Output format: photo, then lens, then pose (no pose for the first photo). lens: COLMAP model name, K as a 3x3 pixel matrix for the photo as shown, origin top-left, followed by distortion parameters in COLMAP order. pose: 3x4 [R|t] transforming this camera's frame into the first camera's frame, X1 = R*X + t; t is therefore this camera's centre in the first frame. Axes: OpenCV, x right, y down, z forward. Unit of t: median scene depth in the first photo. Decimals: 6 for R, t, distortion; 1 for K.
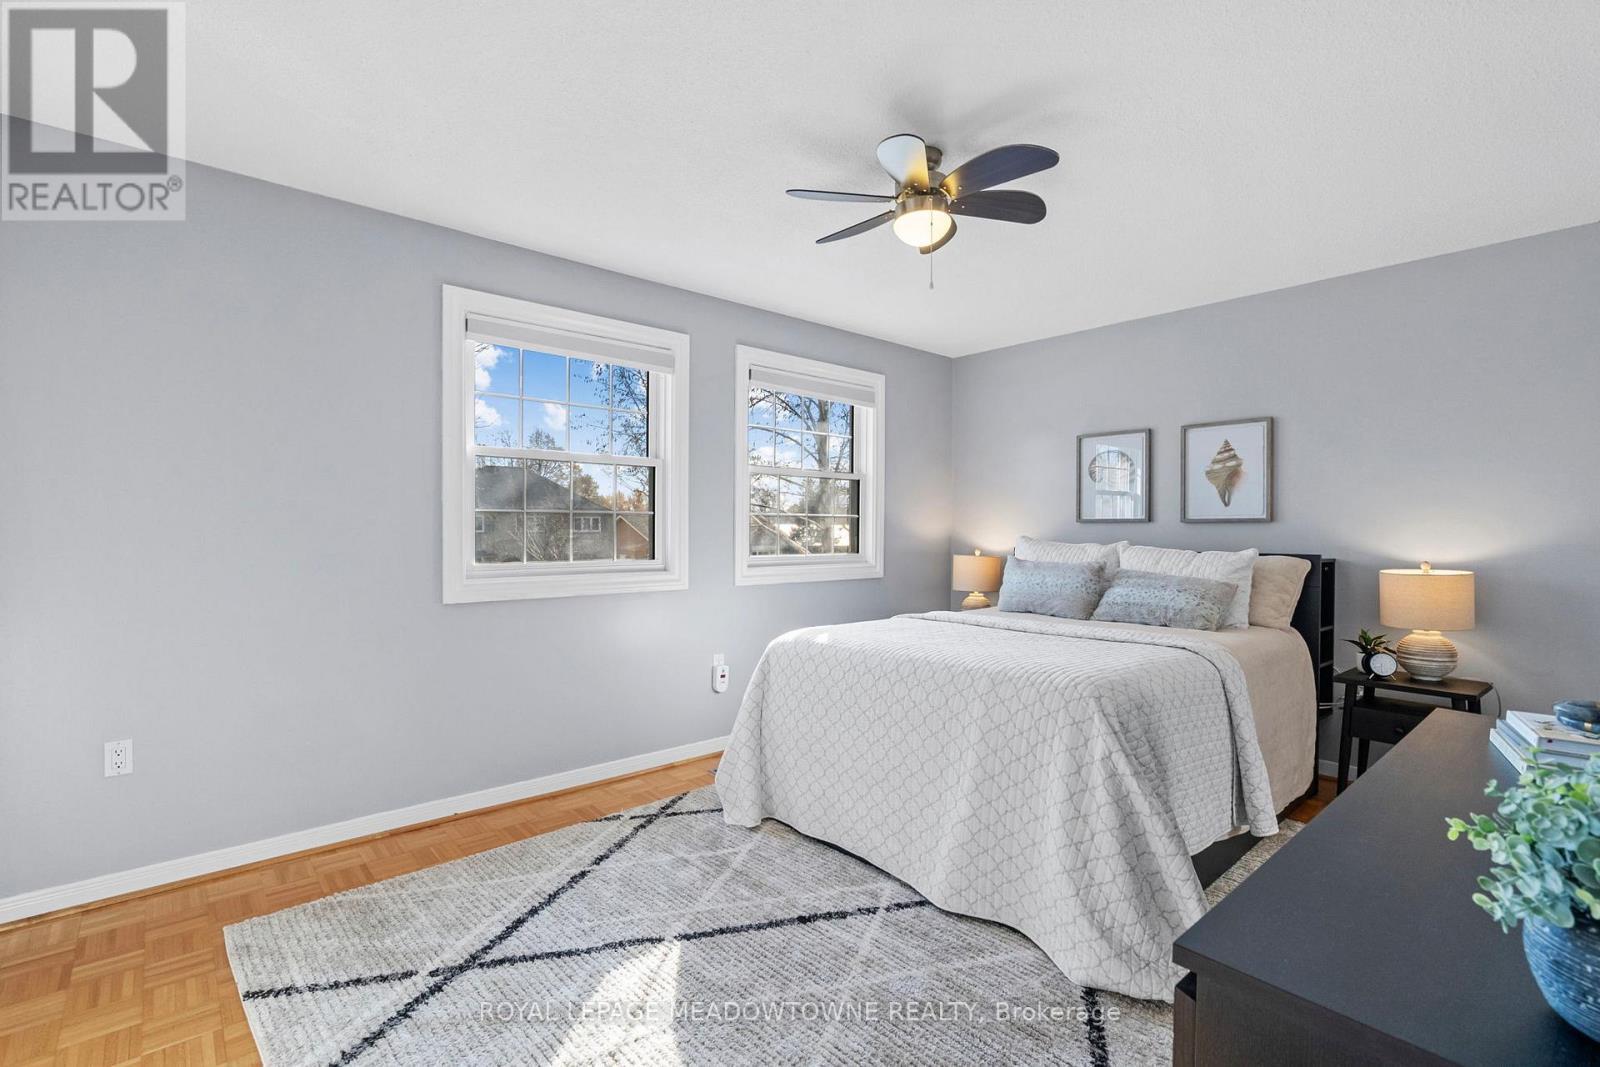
lens RADIAL K [[727.8, 0, 790.6], [0, 727.8, 535.4], [0, 0, 1]] dist [-0.013884, 0.000993]
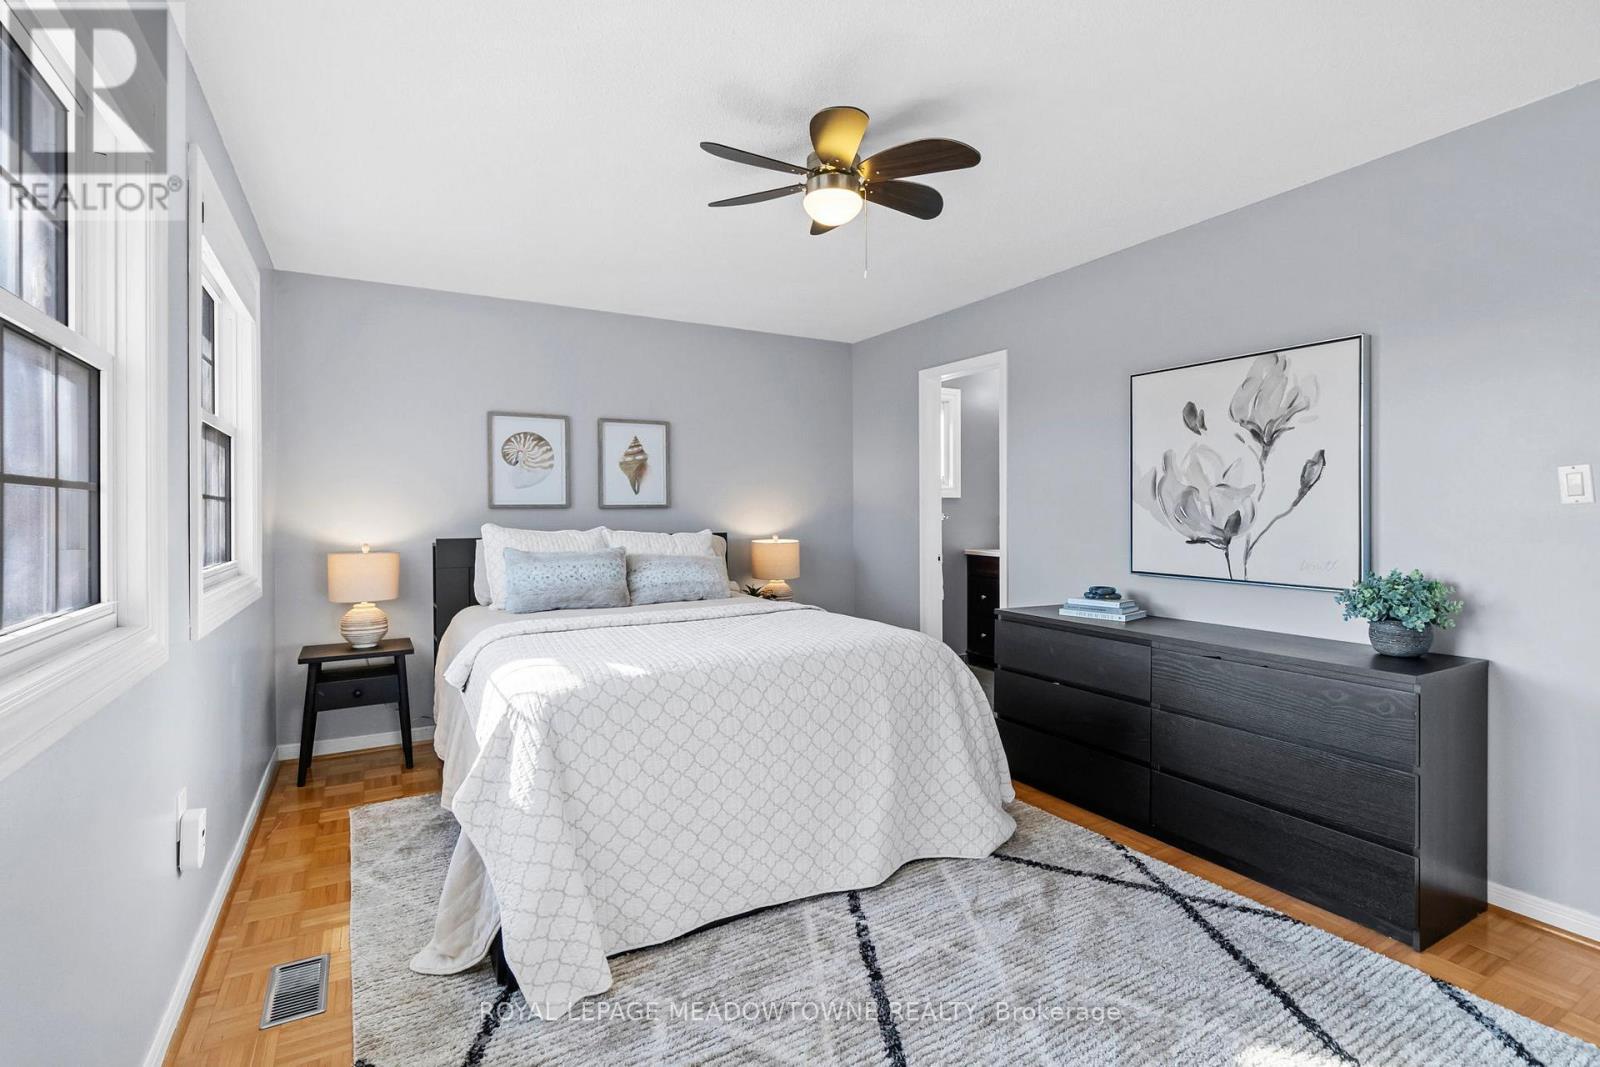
lens RADIAL K [[730.1, 0, 778.2], [0, 730.1, 513.3], [0, 0, 1]] dist [-0.035745, 0.000175]
pose [[0.201165, -0.006051, 0.979539, -0.503156], [0.018366, 0.999828, 0.002405, -0.008946], [-0.979385, 0.017507, 0.201241, 0.567593]]
